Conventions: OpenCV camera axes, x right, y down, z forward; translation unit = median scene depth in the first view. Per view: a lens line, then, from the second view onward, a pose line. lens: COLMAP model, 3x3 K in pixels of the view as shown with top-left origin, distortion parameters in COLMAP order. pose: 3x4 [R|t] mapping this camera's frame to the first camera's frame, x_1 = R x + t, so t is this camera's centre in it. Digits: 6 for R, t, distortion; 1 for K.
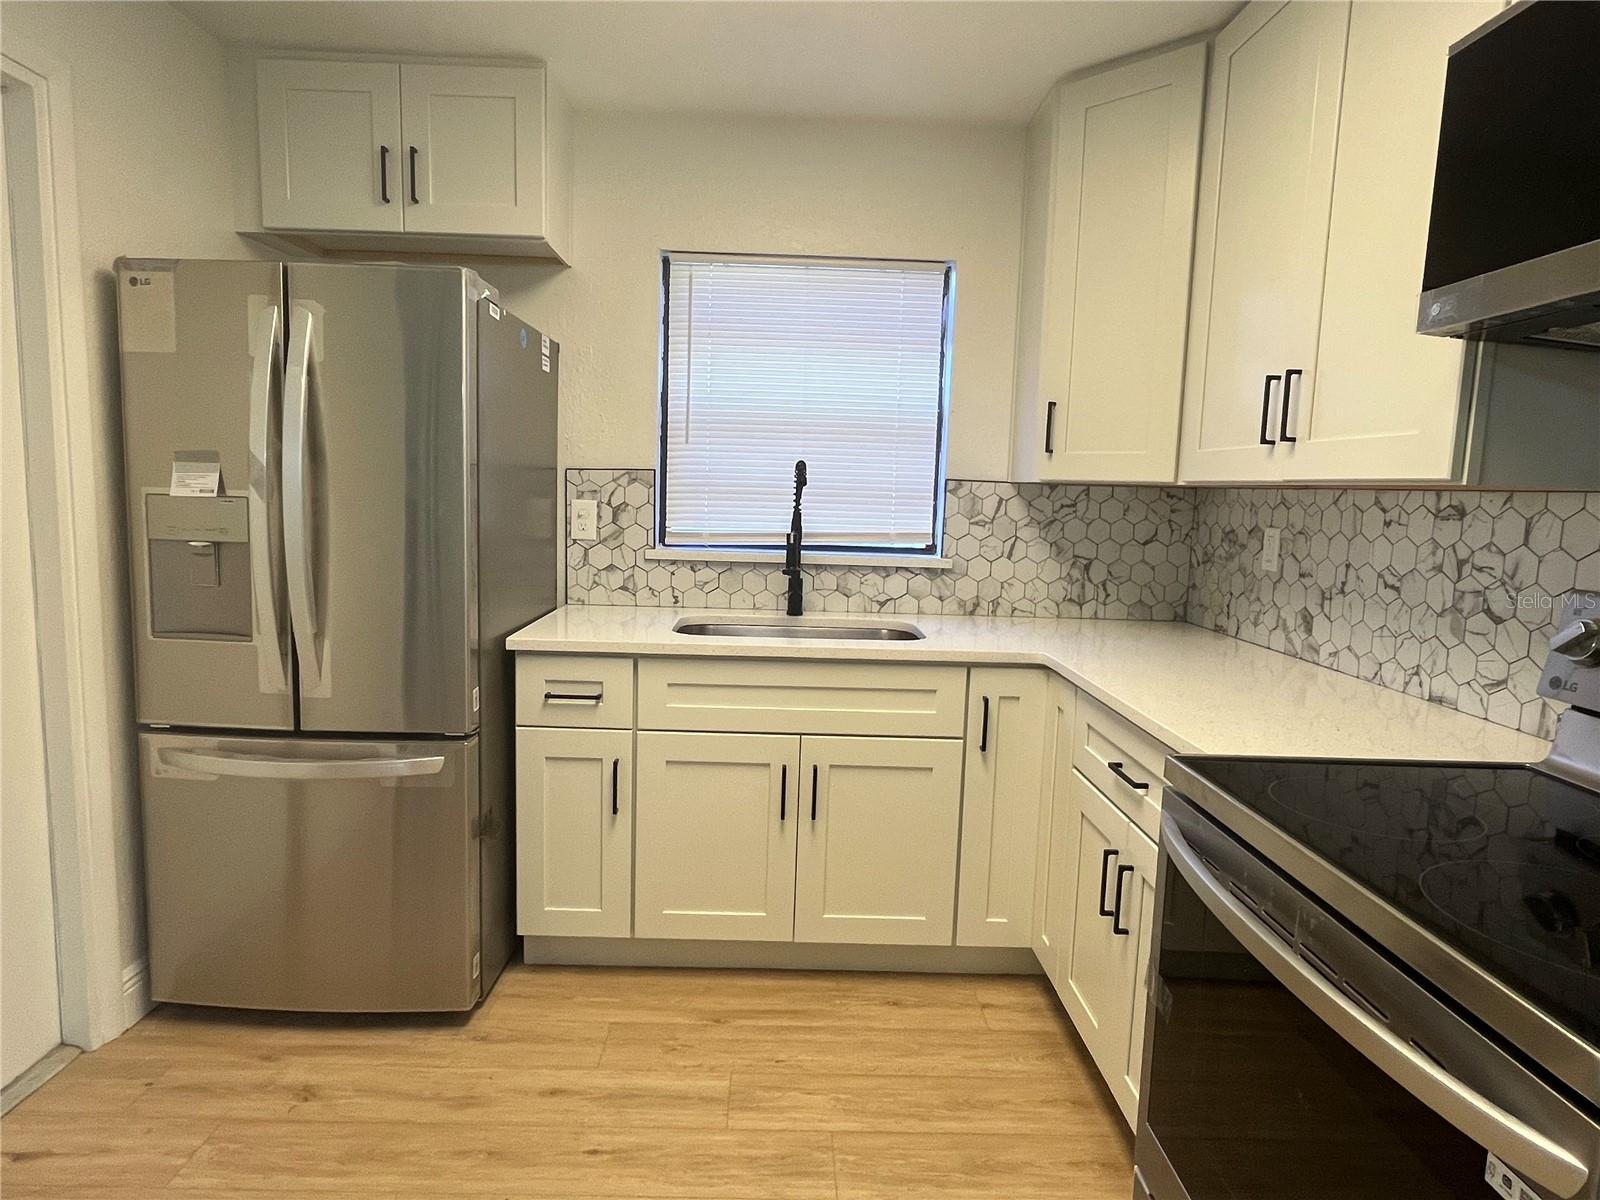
lens RADIAL K [[908.9, 0, 790.1], [0, 908.9, 592.1], [0, 0, 1]] dist [-0.006117, 0.001181]
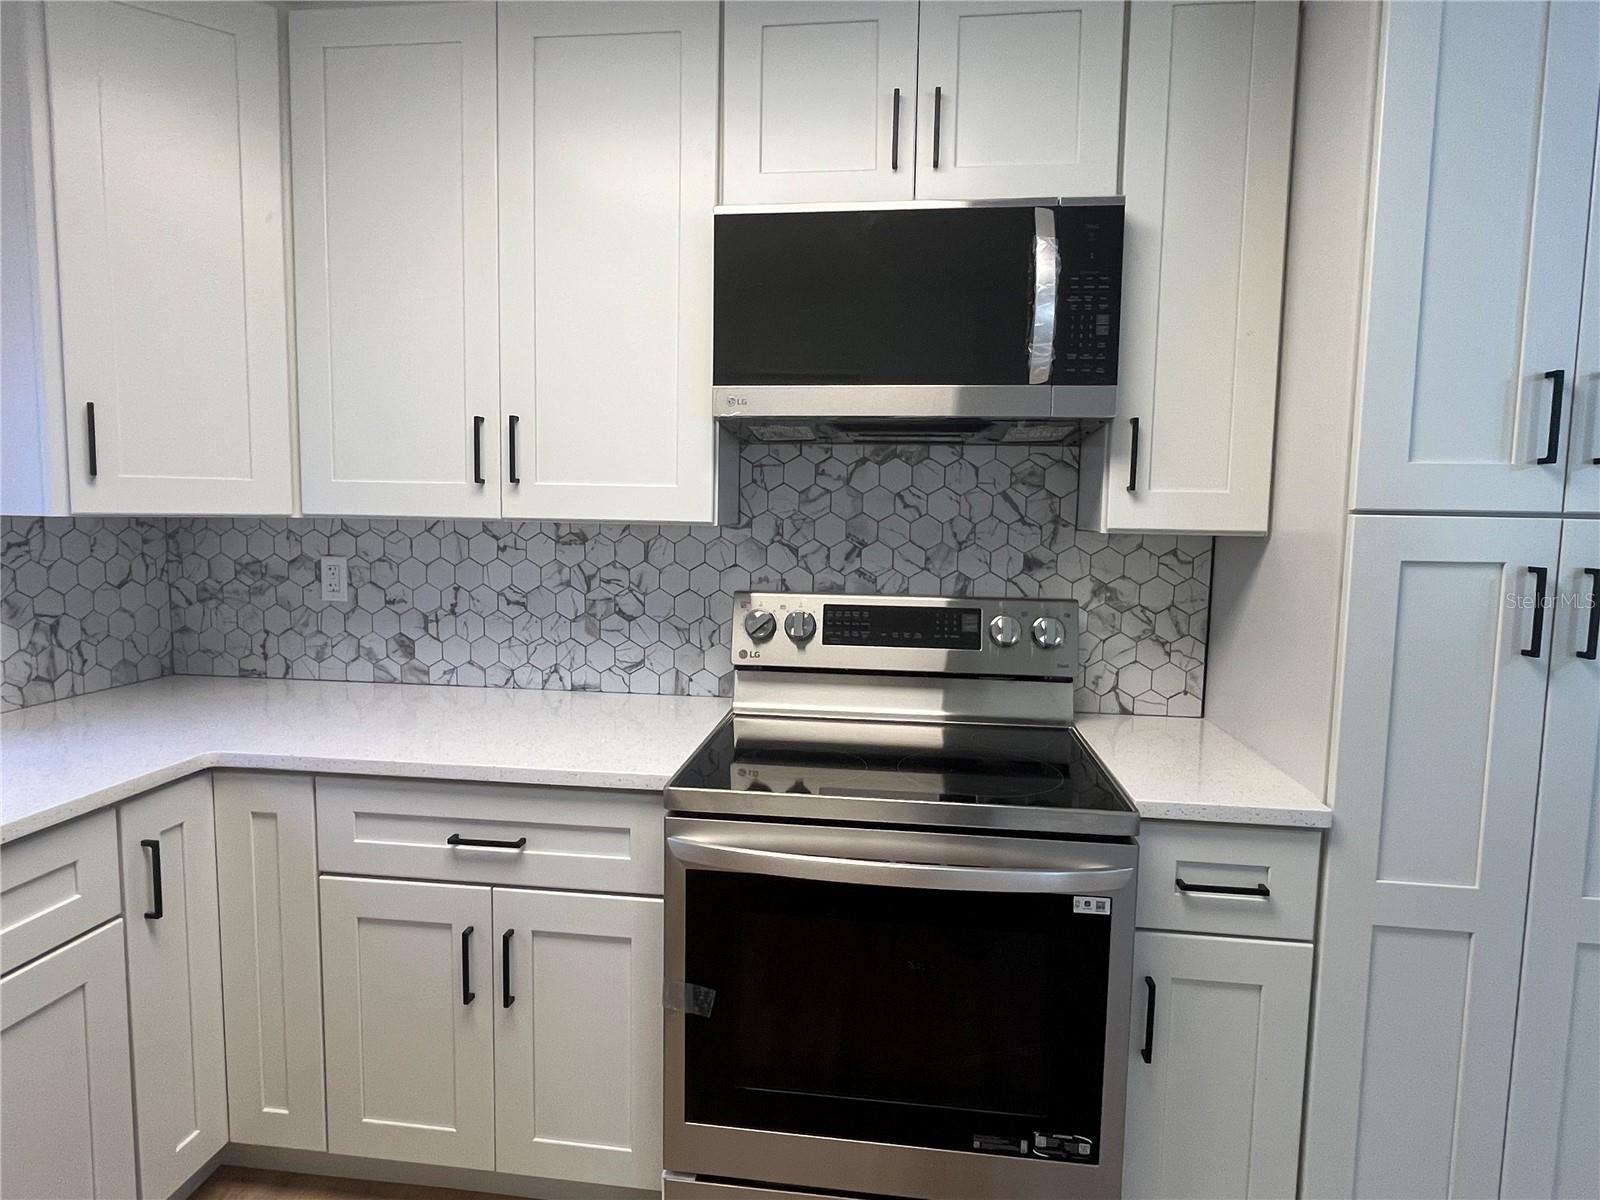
lens RADIAL K [[908.9, 0, 788.9], [0, 908.9, 584.1], [0, 0, 1]] dist [-0.006117, 0.001181]
pose [[0.137109, -0.112752, 0.984118, -0.365215], [0.101758, 0.989848, 0.099232, -0.093066], [-0.985316, 0.086536, 0.147190, 0.409923]]
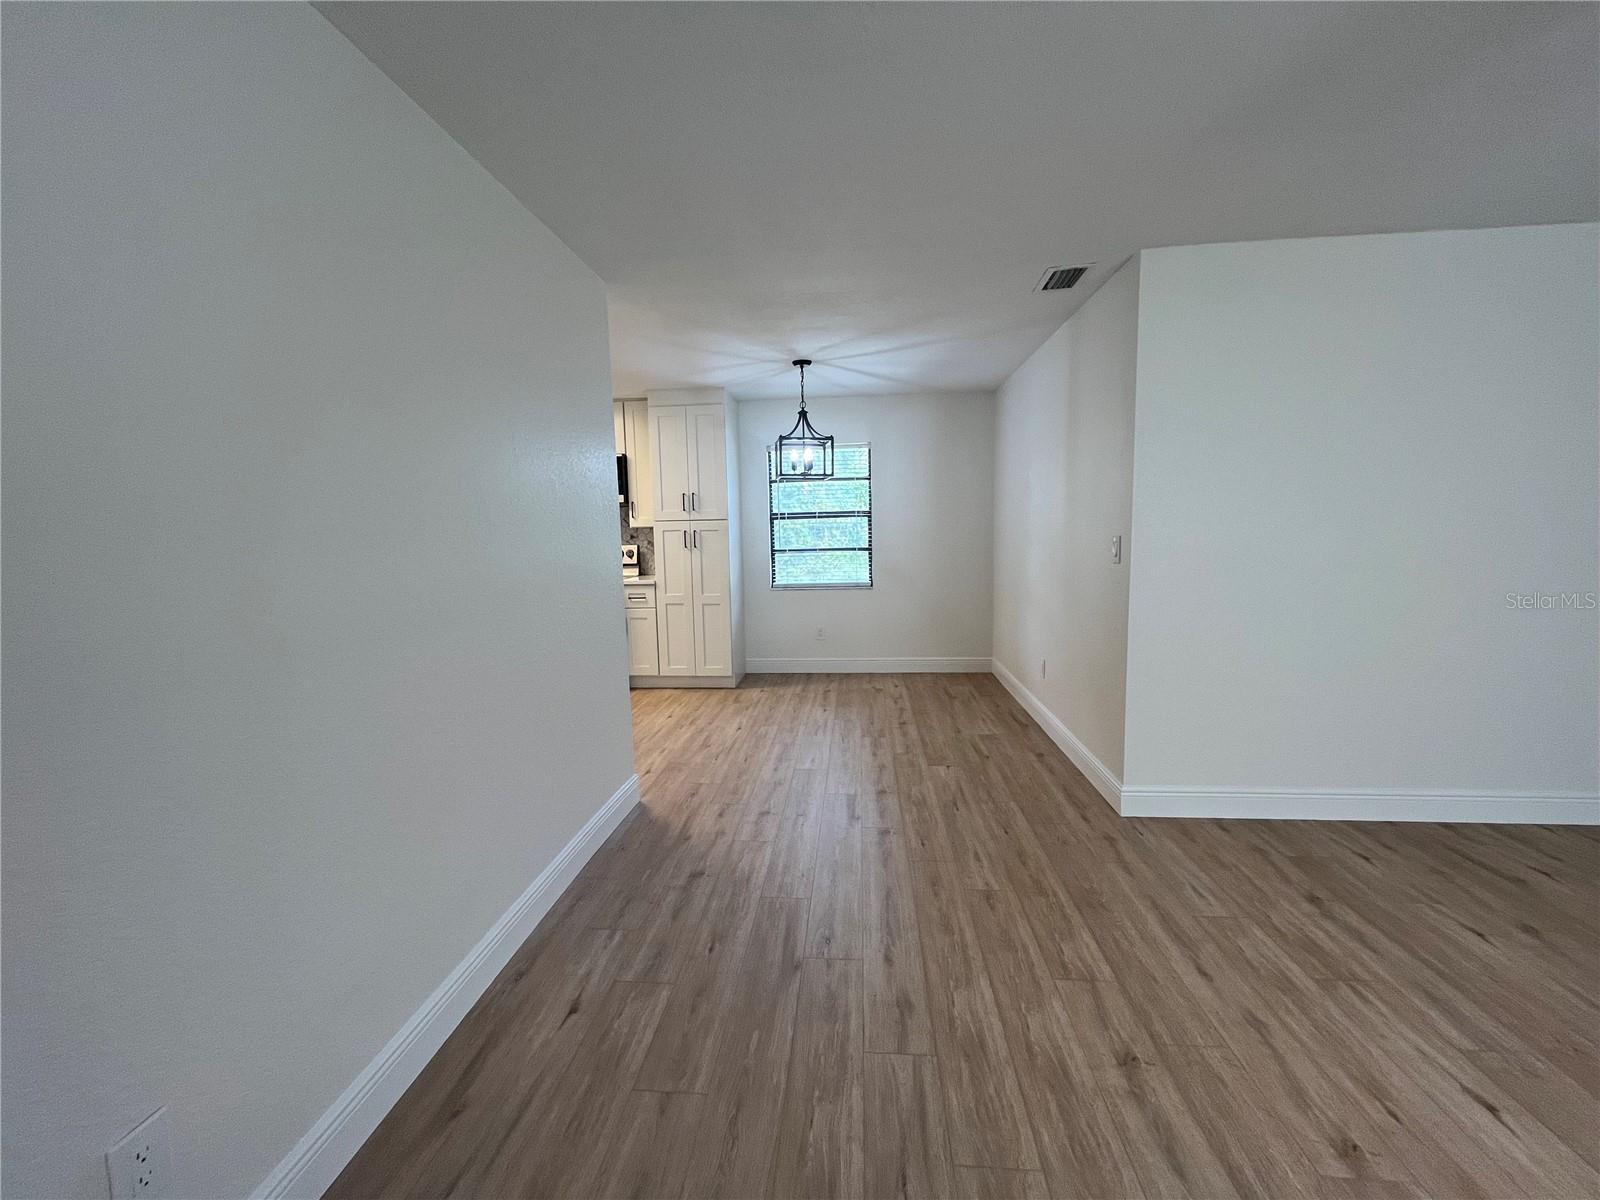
lens RADIAL K [[649.9, 0, 796.6], [0, 649.9, 599.4], [0, 0, 1]] dist [-0.004416, 0.000334]
pose [[0.110926, -0.141259, 0.983738, -1.917576], [0.142266, 0.981910, 0.124955, 0.015076], [-0.983593, 0.126092, 0.129016, -0.638377]]
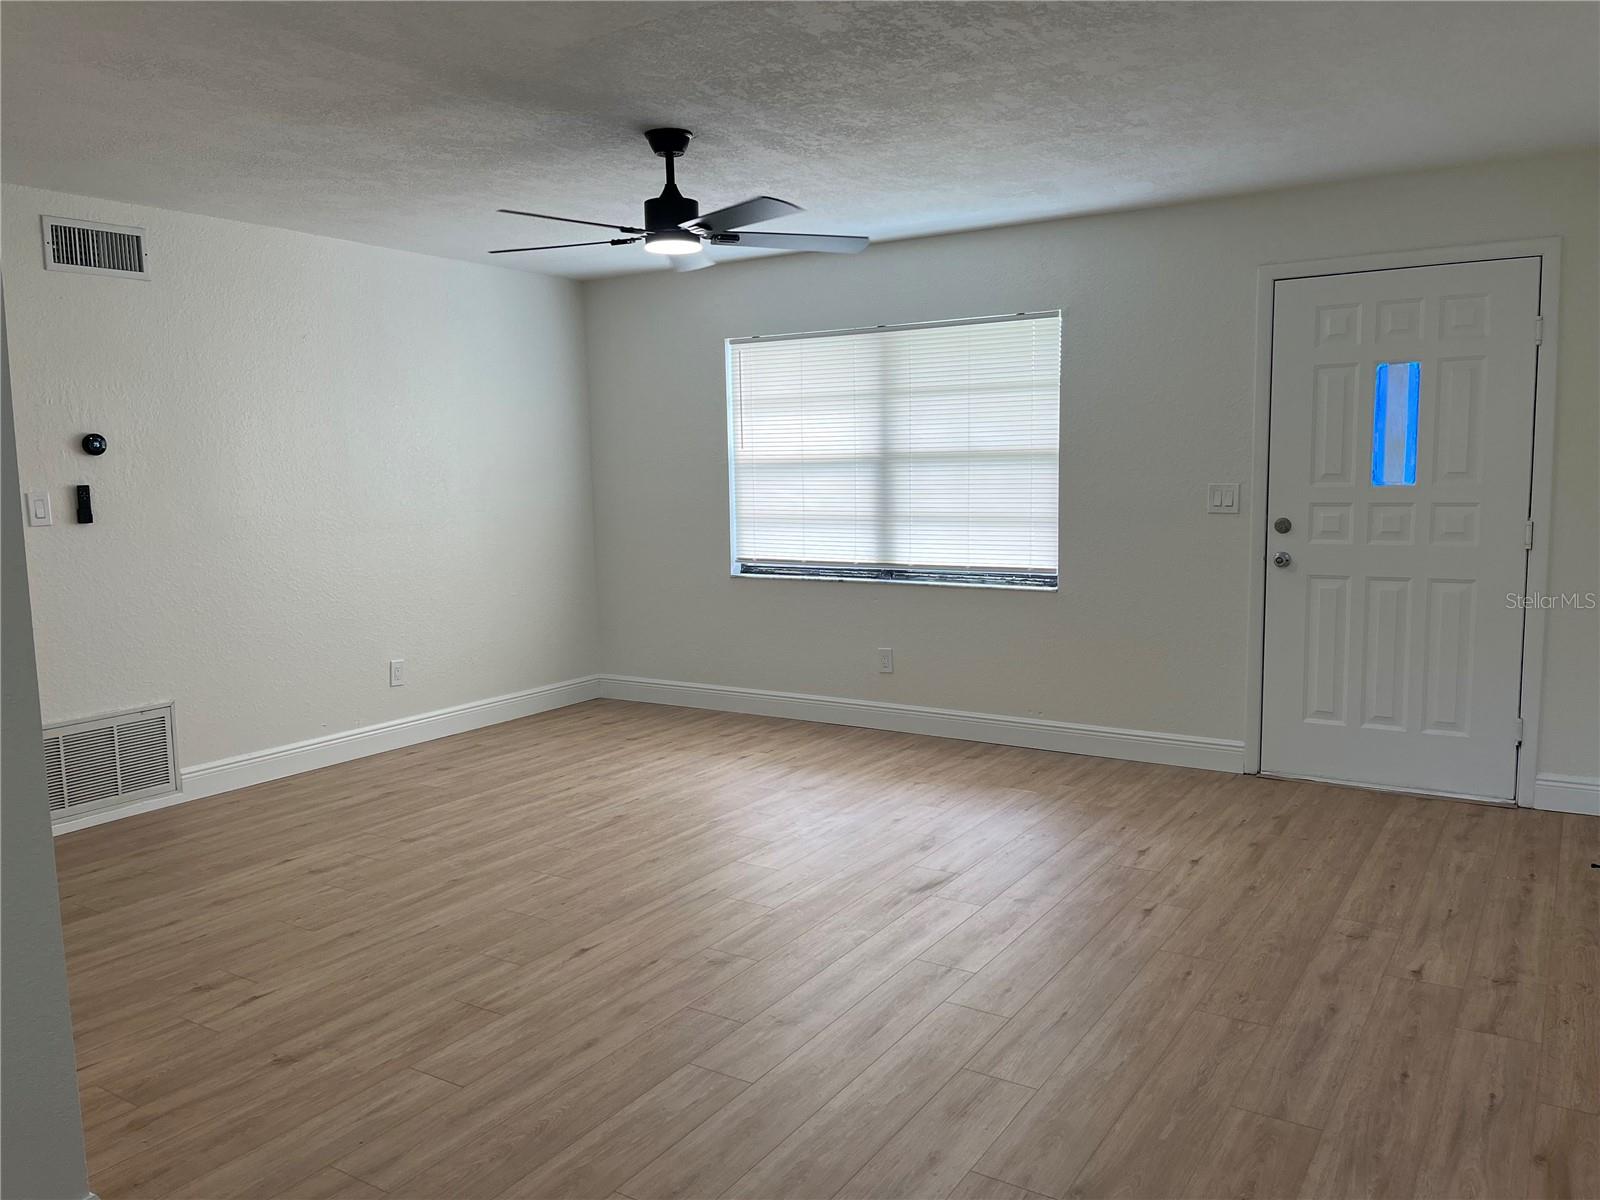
lens RADIAL K [[1207.0, 0, 800.2], [0, 1207.0, 604.7], [0, 0, 1]] dist [0.028101, -0.026502]
pose [[-0.552026, 0.078328, -0.830140, -0.249535], [-0.093721, 0.983441, 0.155116, -0.004493], [0.828543, 0.163430, -0.535544, -0.207041]]
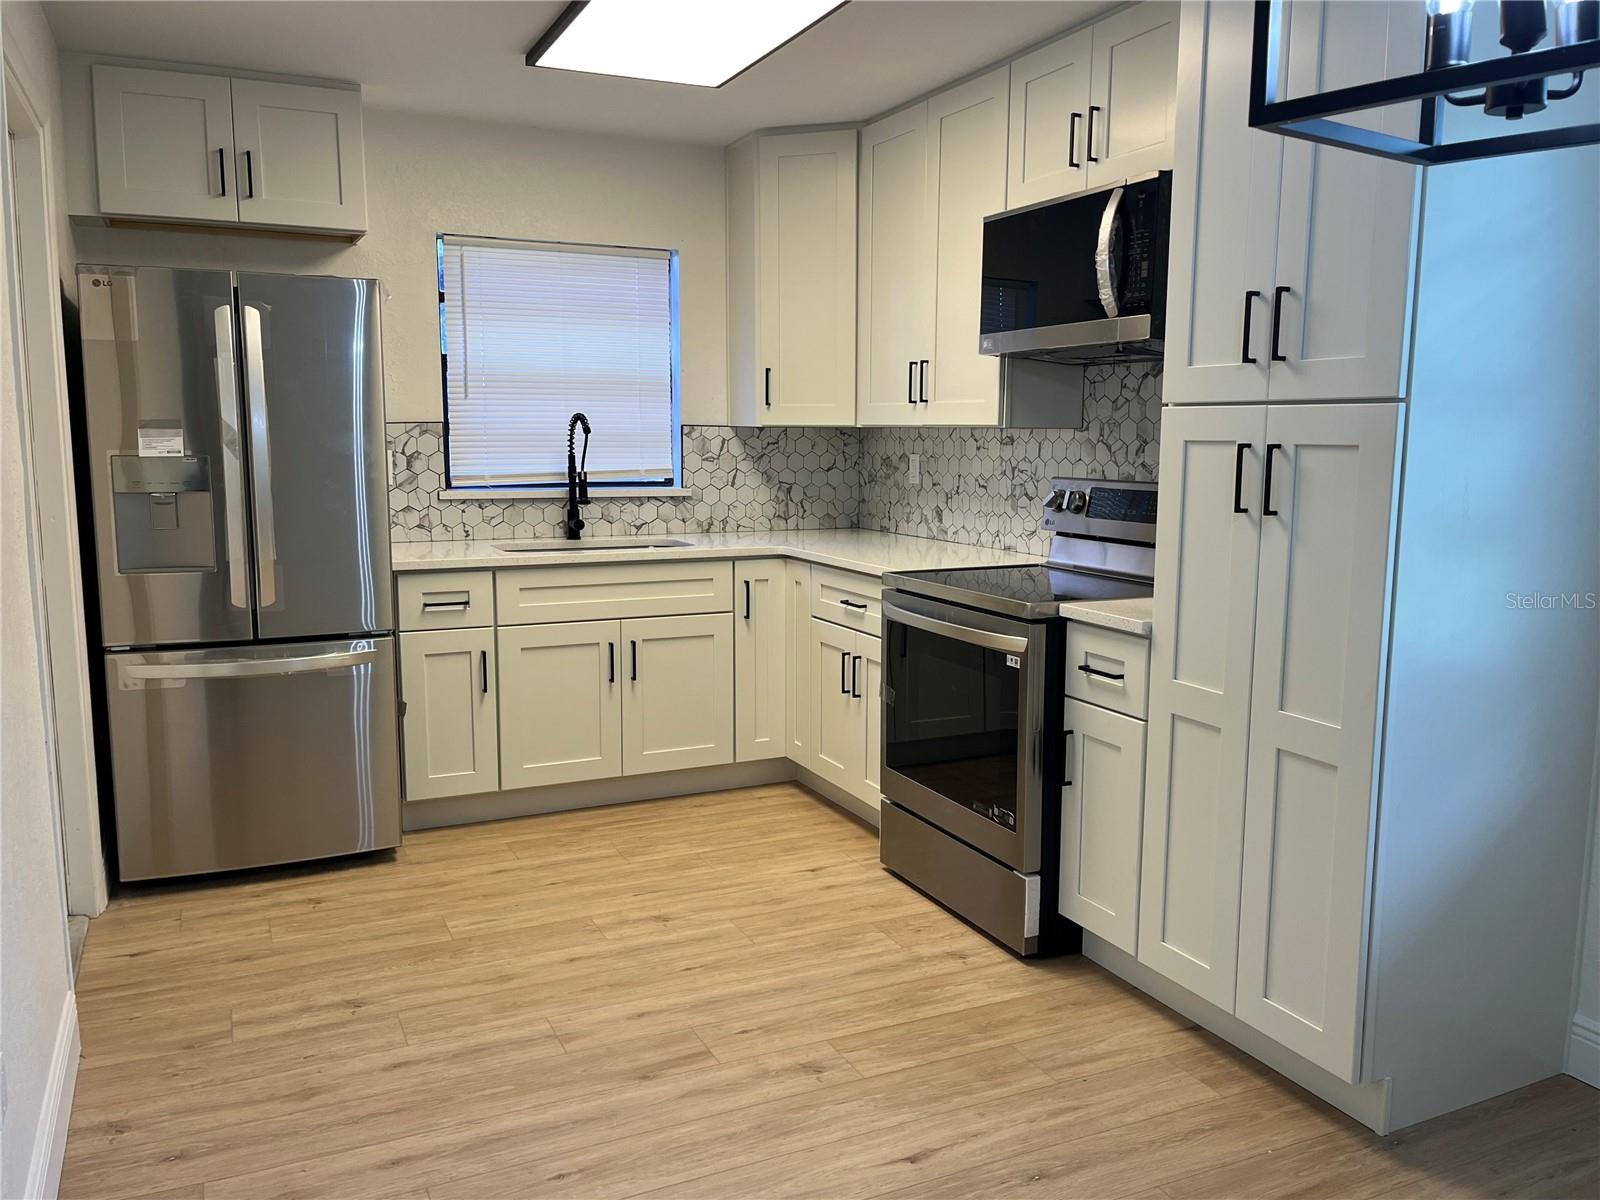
lens RADIAL K [[1260.8, 0, 818.7], [0, 1260.8, 605.5], [0, 0, 1]] dist [0.062887, -0.084253]
pose [[0.906685, -0.083979, 0.413365, -0.500441], [0.070463, 0.996365, 0.047866, 0.068025], [-0.415882, -0.014272, 0.909307, -0.841561]]
